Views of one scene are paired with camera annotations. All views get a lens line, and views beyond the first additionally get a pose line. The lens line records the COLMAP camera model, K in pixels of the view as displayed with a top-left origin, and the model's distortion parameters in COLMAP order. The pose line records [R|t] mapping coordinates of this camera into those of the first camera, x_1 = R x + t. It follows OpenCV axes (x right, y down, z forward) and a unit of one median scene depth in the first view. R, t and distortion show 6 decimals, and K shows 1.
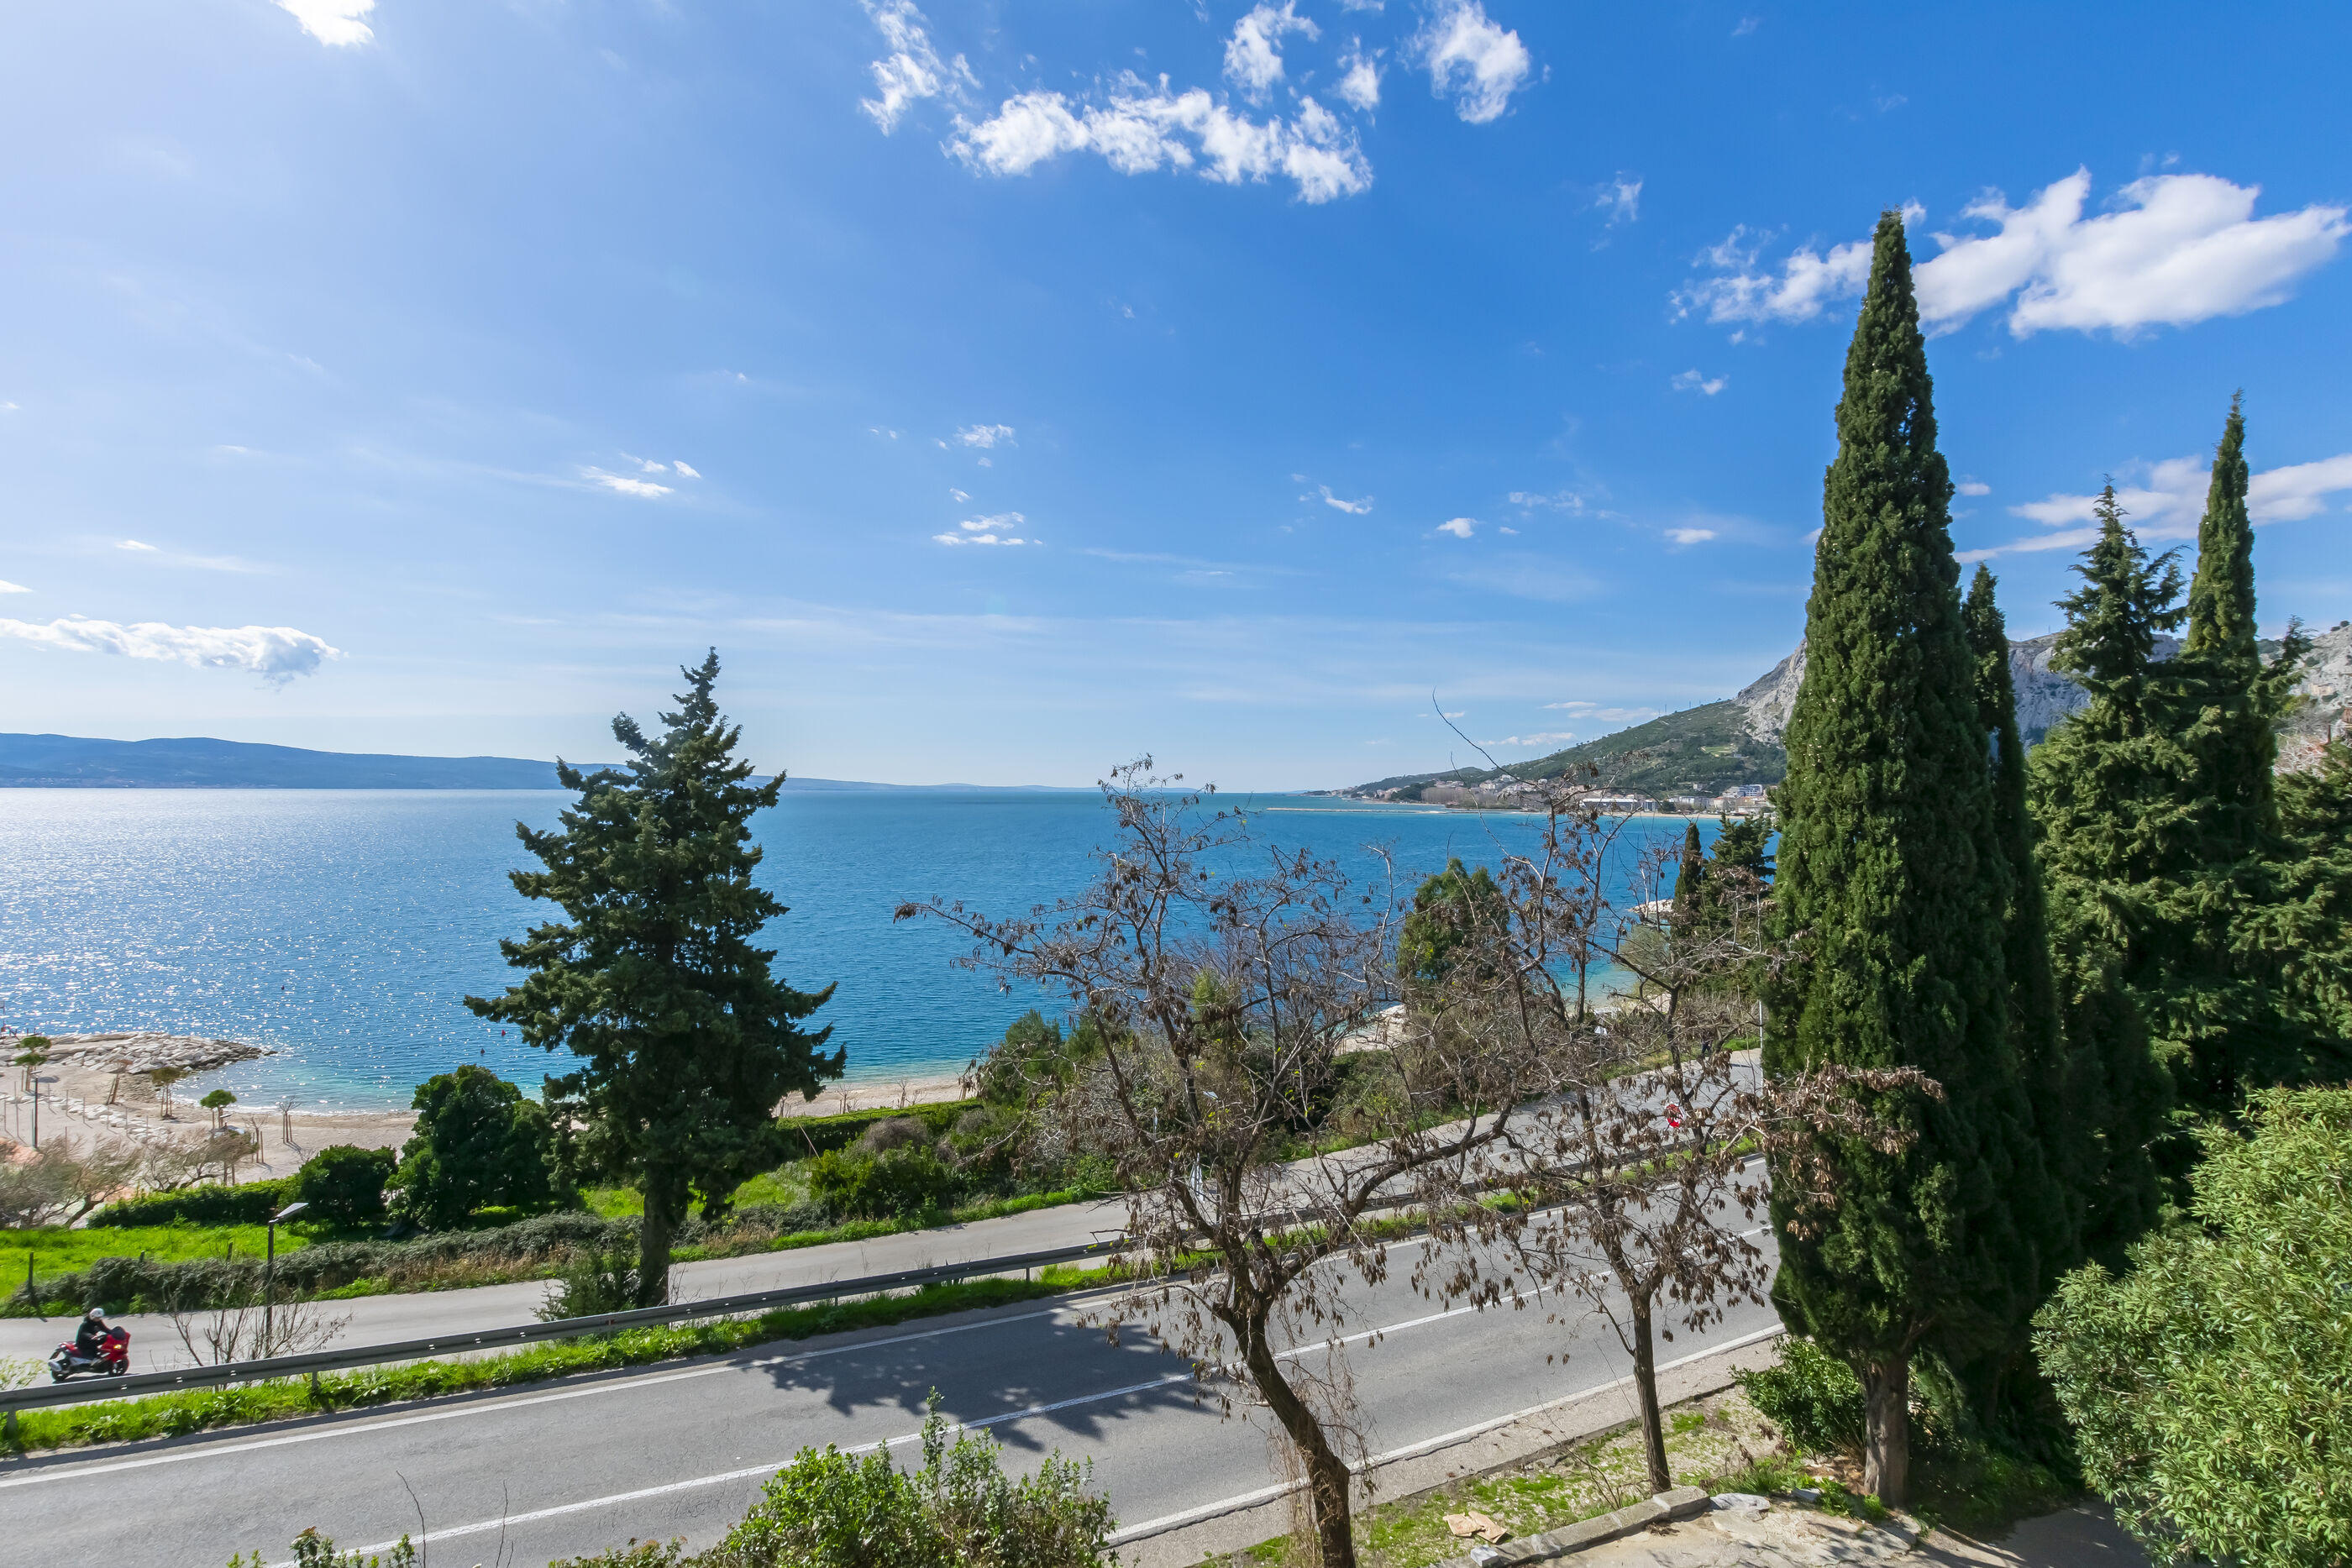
lens RADIAL K [[1025.1, 0, 1173.5], [0, 1025.1, 783.6], [0, 0, 1]] dist [0.001094, -0.001912]
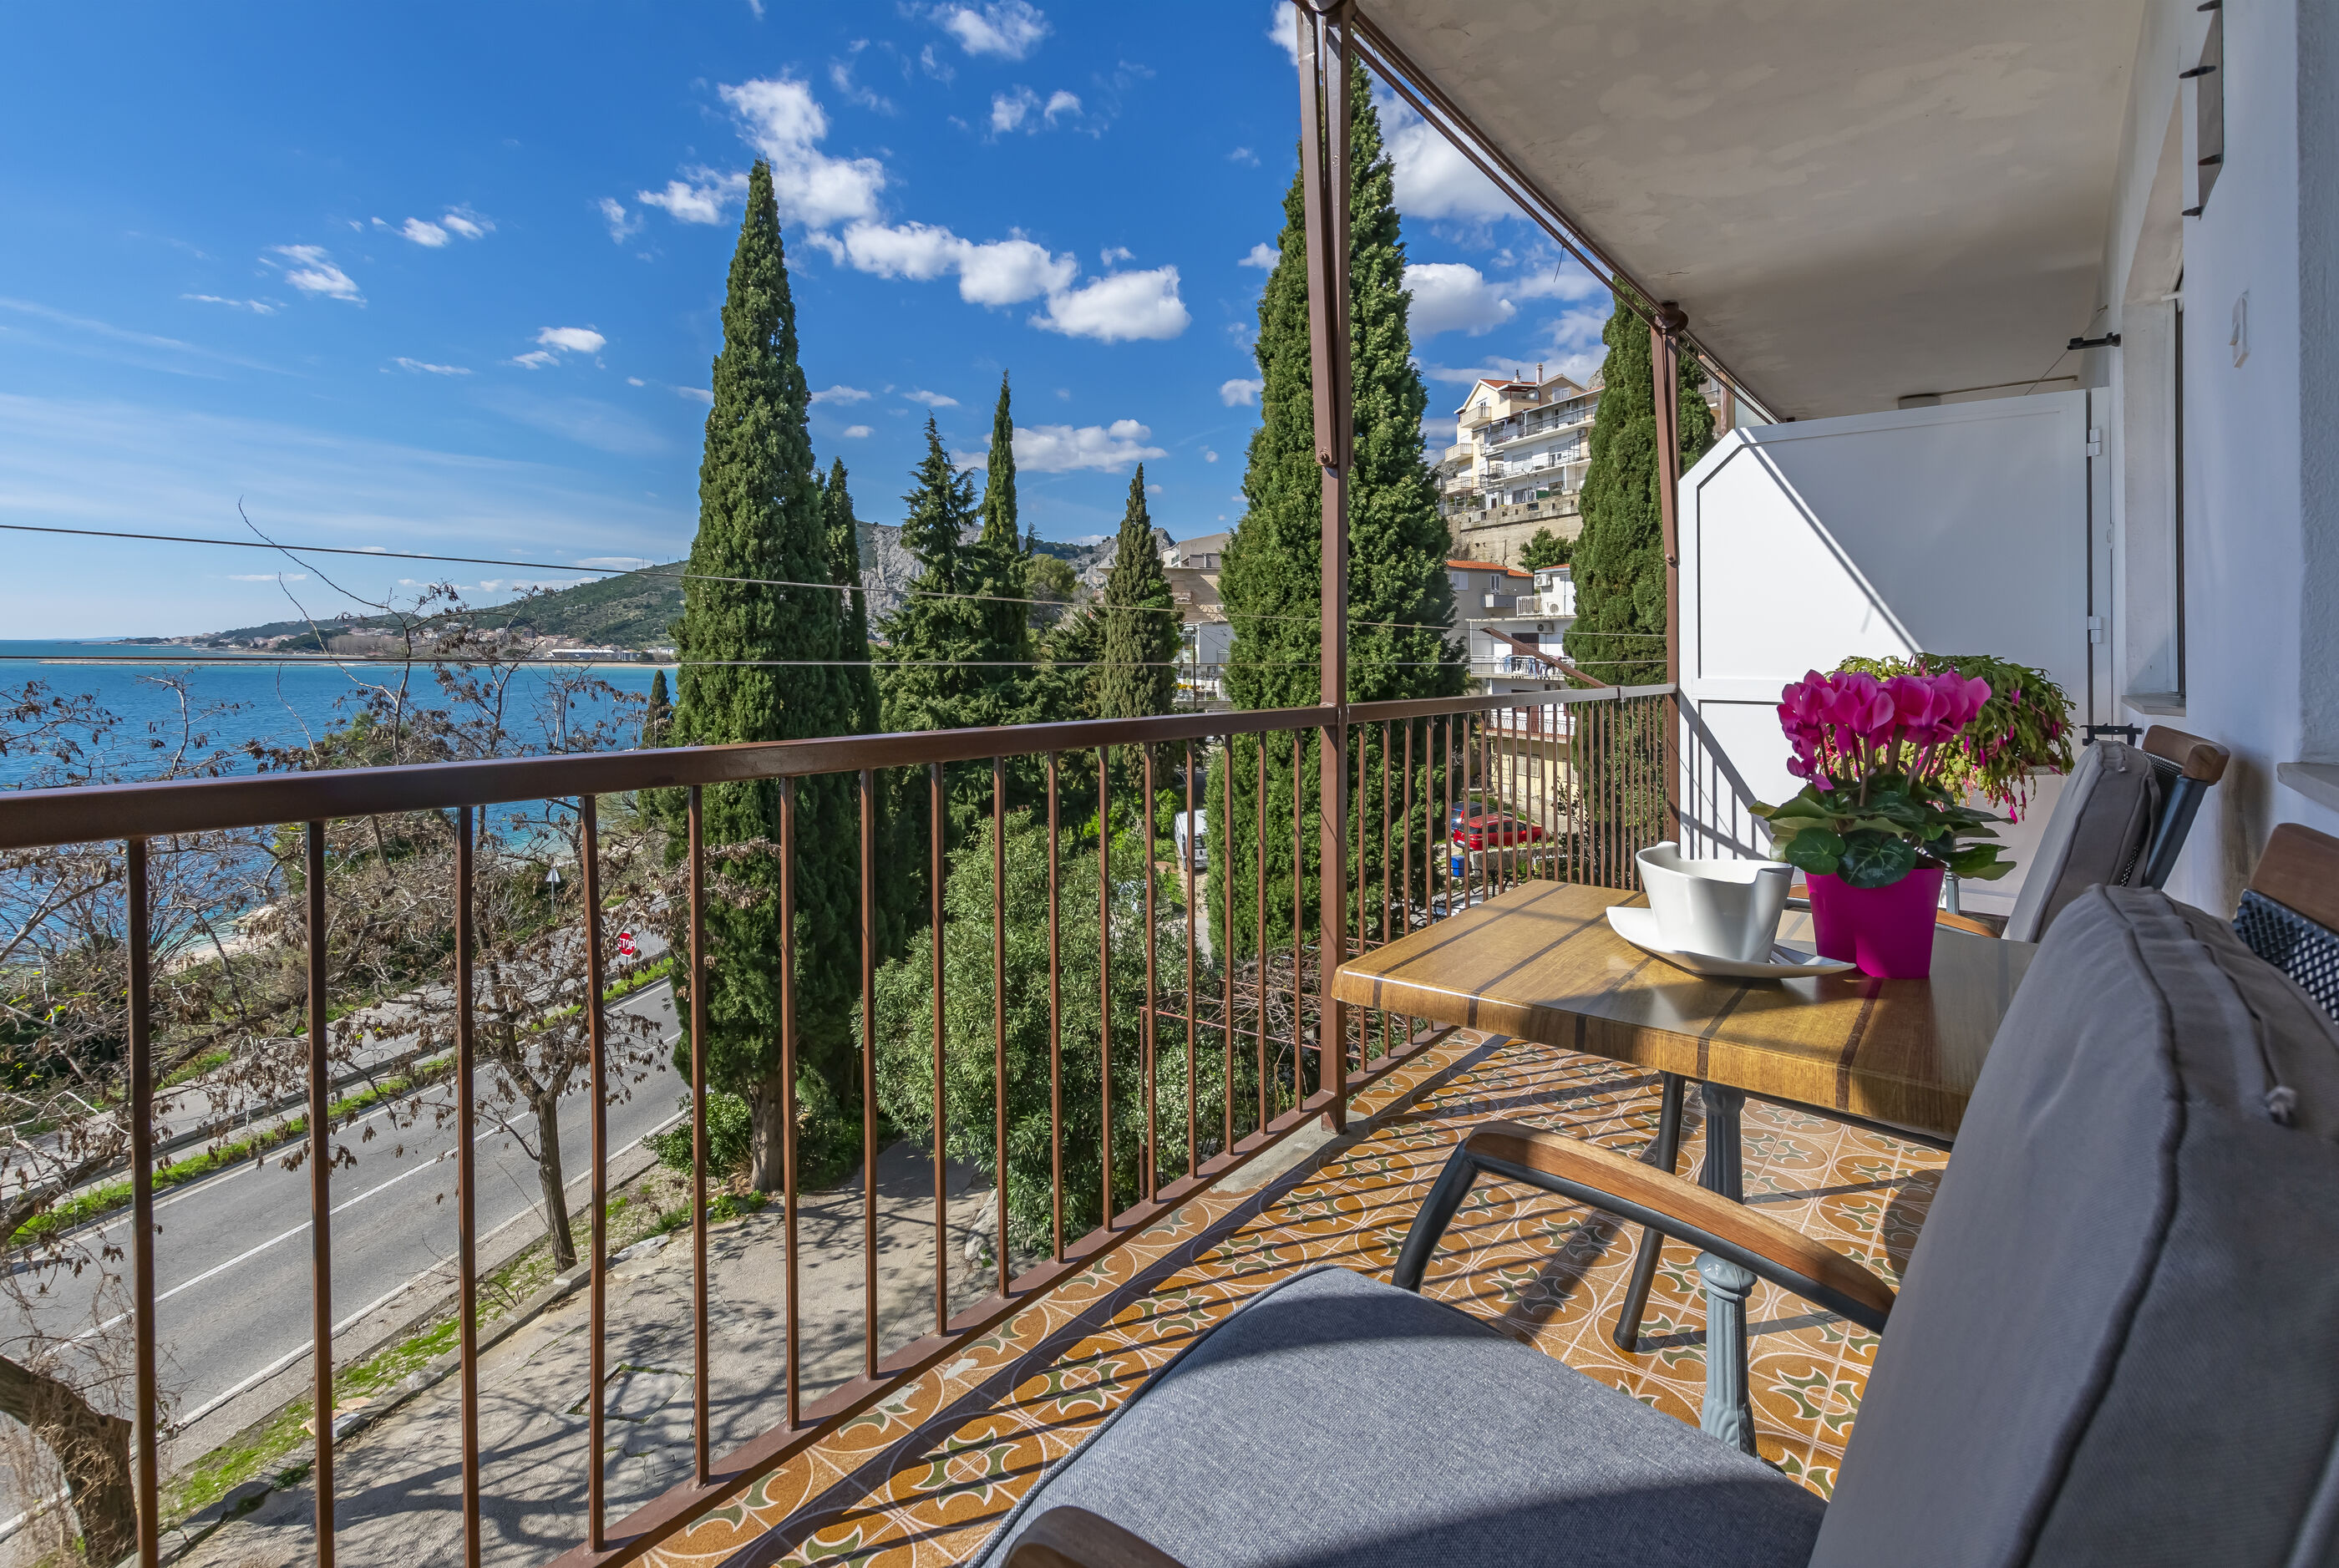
lens RADIAL K [[989.6, 0, 1185.7], [0, 989.6, 654.8], [0, 0, 1]] dist [0.004101, -0.000735]
pose [[0.592742, -0.009800, 0.805333, 0.026699], [-0.003799, 0.999881, 0.014964, 0.020254], [-0.805383, -0.011929, 0.592634, -0.132735]]
